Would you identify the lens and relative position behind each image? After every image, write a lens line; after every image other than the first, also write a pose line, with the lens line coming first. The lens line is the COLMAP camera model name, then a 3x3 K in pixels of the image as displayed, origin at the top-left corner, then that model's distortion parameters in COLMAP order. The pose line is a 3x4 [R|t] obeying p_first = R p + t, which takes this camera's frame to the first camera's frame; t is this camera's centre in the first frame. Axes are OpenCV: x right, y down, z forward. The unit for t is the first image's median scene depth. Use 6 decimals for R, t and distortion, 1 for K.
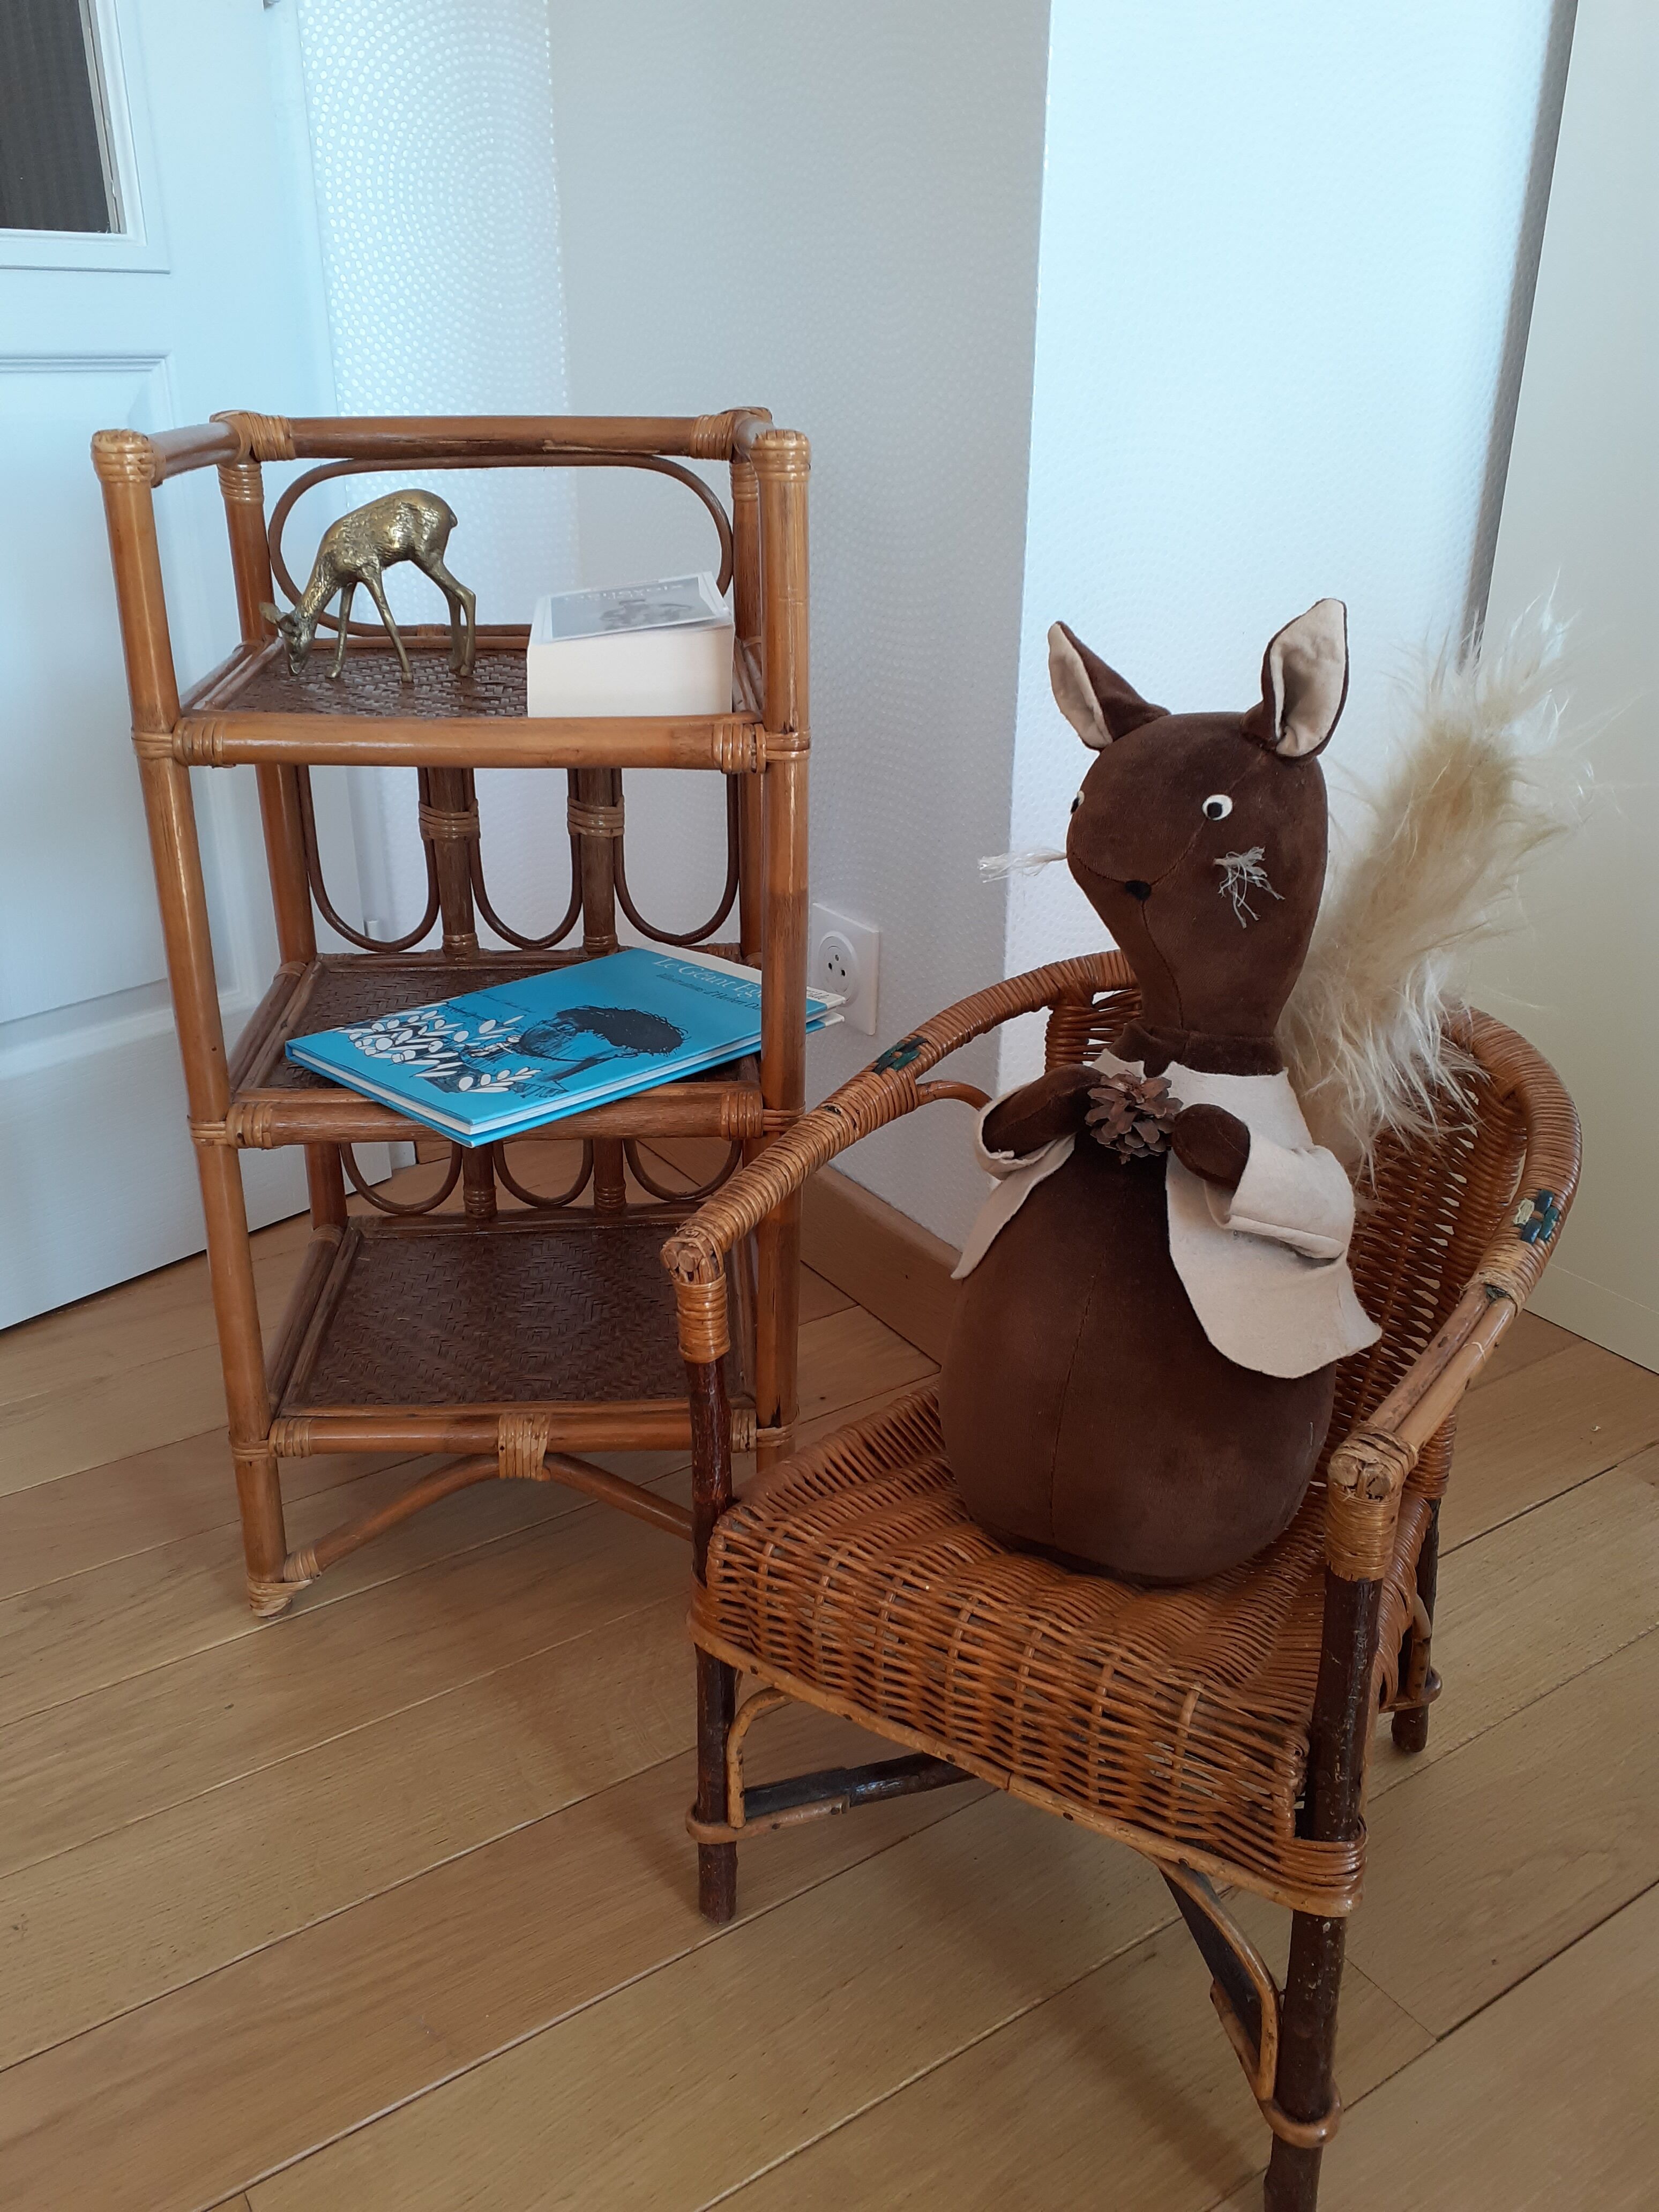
lens RADIAL K [[1721.0, 0, 790.7], [0, 1721.0, 1101.5], [0, 0, 1]] dist [0.041823, -0.045272]
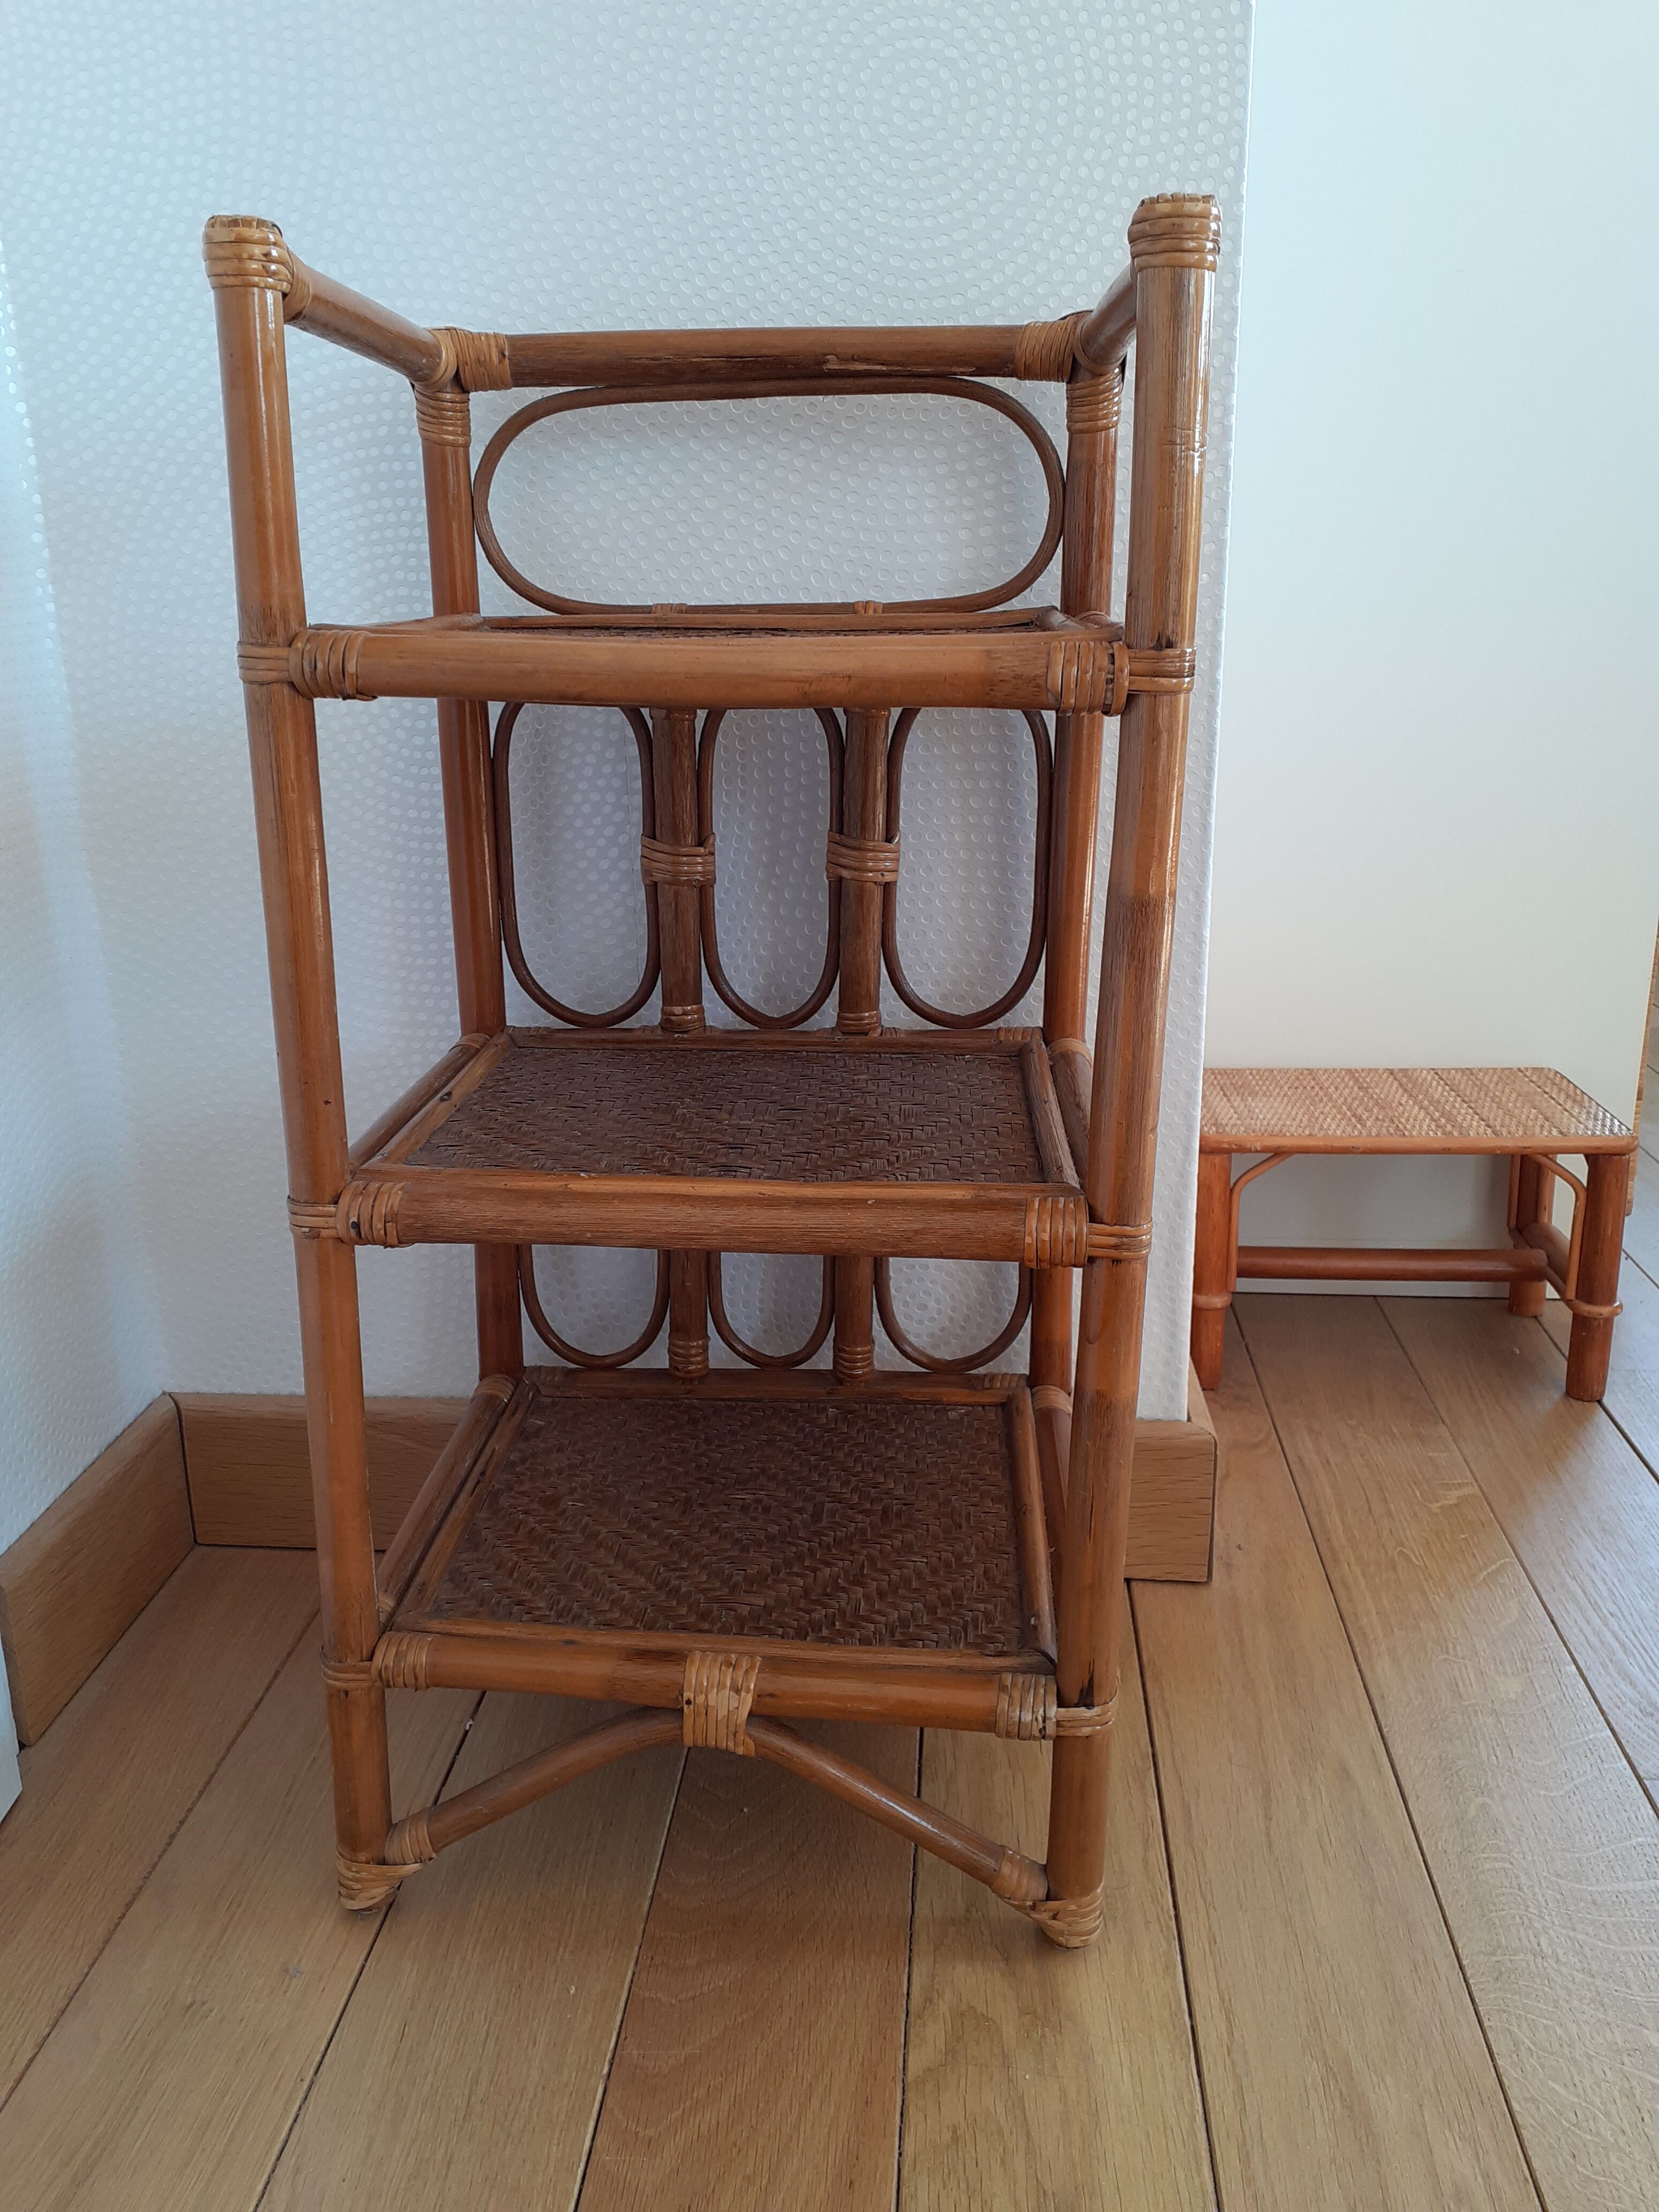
lens RADIAL K [[1721.0, 0, 790.7], [0, 1721.0, 1101.5], [0, 0, 1]] dist [0.041823, -0.045272]
pose [[0.988654, 0.038294, -0.145244, -0.032681], [-0.055510, 0.991650, -0.116397, 0.037498], [0.139574, 0.123138, 0.982525, 0.277687]]
